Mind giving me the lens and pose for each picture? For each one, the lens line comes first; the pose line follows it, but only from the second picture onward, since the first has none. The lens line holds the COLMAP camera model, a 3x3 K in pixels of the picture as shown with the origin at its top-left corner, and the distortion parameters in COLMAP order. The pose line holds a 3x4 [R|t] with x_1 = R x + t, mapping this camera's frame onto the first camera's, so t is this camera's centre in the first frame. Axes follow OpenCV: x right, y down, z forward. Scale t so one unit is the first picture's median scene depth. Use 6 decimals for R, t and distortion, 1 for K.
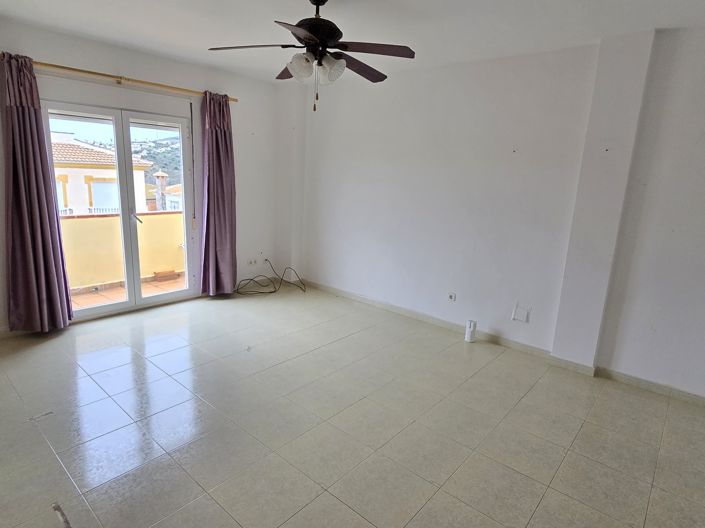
lens RADIAL K [[410.0, 0, 349.7], [0, 410.0, 262.5], [0, 0, 1]] dist [-0.003894, -0.001954]
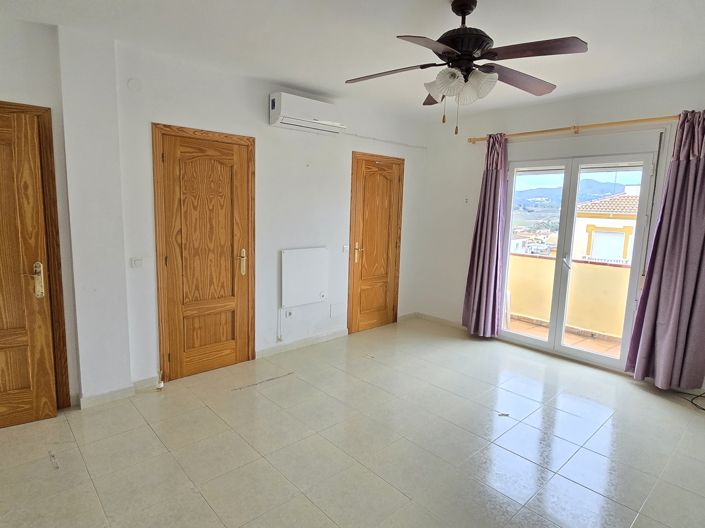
lens RADIAL K [[410.0, 0, 349.7], [0, 410.0, 262.5], [0, 0, 1]] dist [-0.003894, -0.001954]
pose [[-0.114704, 0.095565, -0.988792, 0.523162], [-0.243101, 0.962398, 0.121215, -0.104335], [0.963195, 0.254280, -0.087158, 0.590562]]
